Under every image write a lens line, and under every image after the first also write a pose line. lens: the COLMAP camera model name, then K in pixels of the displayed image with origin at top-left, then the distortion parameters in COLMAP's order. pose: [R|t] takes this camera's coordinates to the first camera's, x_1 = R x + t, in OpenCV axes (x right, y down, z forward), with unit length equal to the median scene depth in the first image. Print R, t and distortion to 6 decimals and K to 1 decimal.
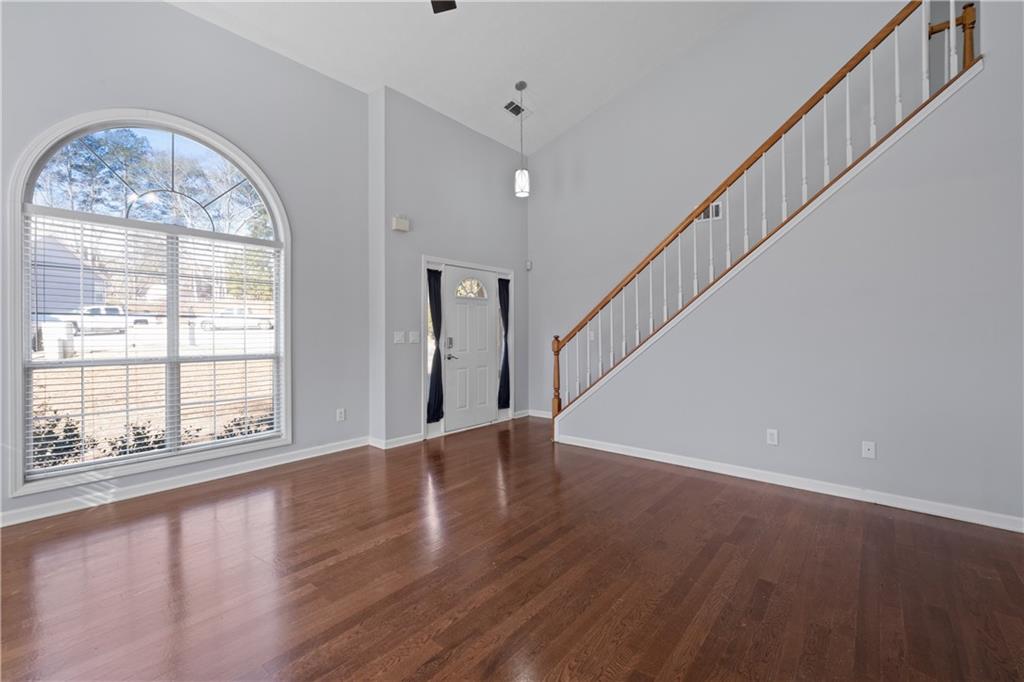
lens RADIAL K [[436.0, 0, 512.3], [0, 436.0, 340.2], [0, 0, 1]] dist [-0.003709, 0.000104]
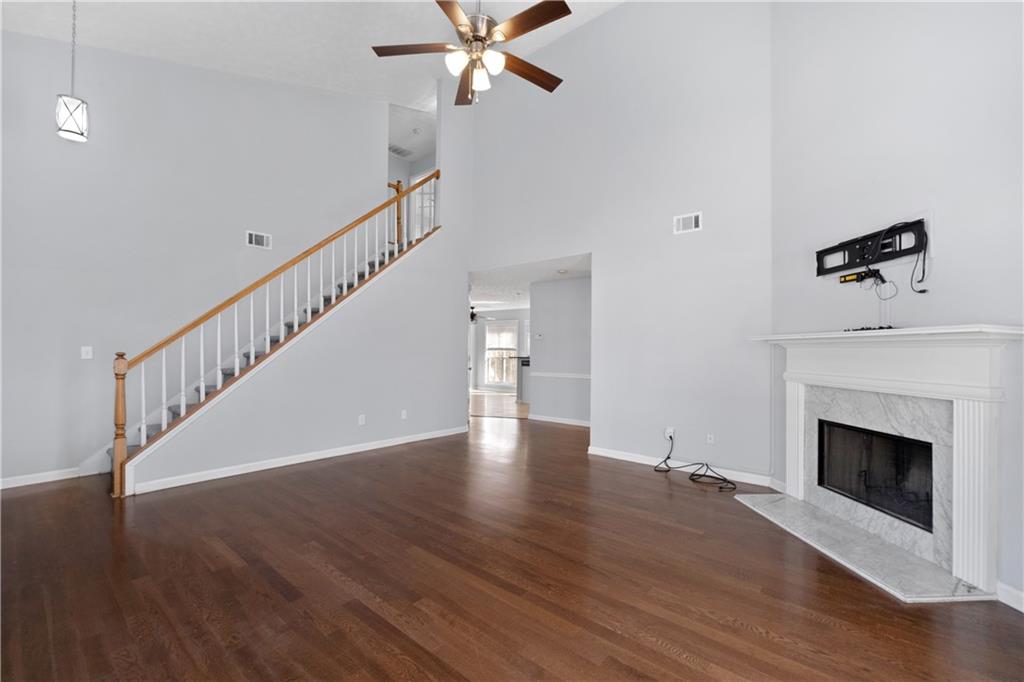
lens RADIAL K [[436.0, 0, 520.7], [0, 436.0, 342.8], [0, 0, 1]] dist [-0.003709, 0.000104]
pose [[-0.014670, 0.019626, 0.999700, -1.164667], [0.011499, 0.999745, -0.019459, -0.008892], [-0.999826, 0.011210, -0.014892, 0.607367]]
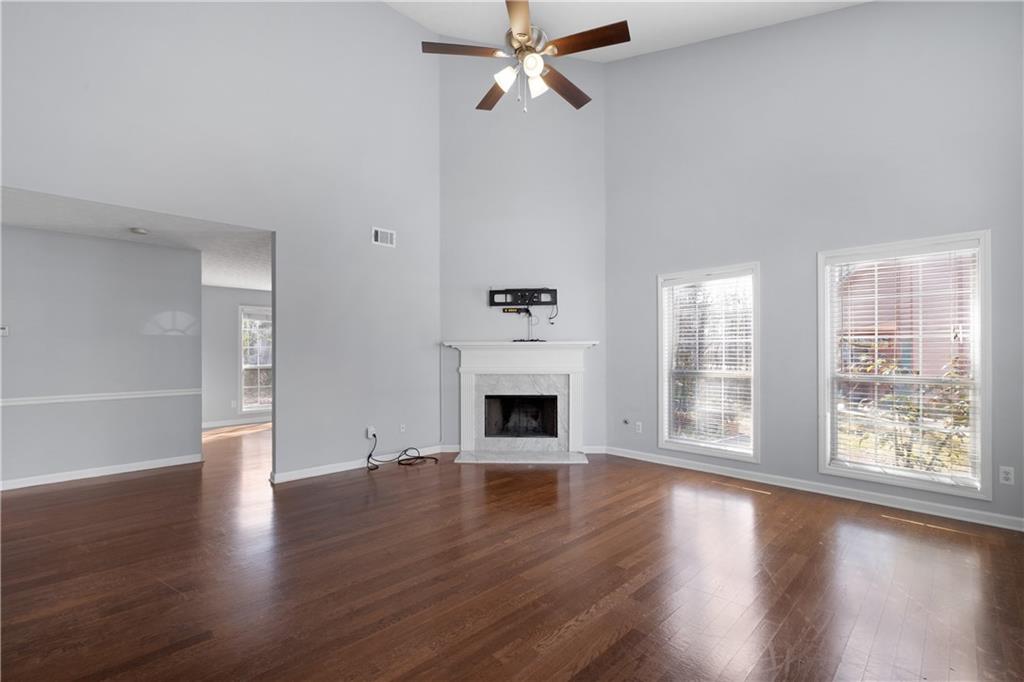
lens RADIAL K [[436.0, 0, 519.2], [0, 436.0, 347.4], [0, 0, 1]] dist [-0.003709, 0.000104]
pose [[-0.996608, 0.008996, 0.081796, -0.220813], [0.009532, 0.999936, 0.006165, -0.034643], [-0.081735, 0.006924, -0.996630, 1.732064]]
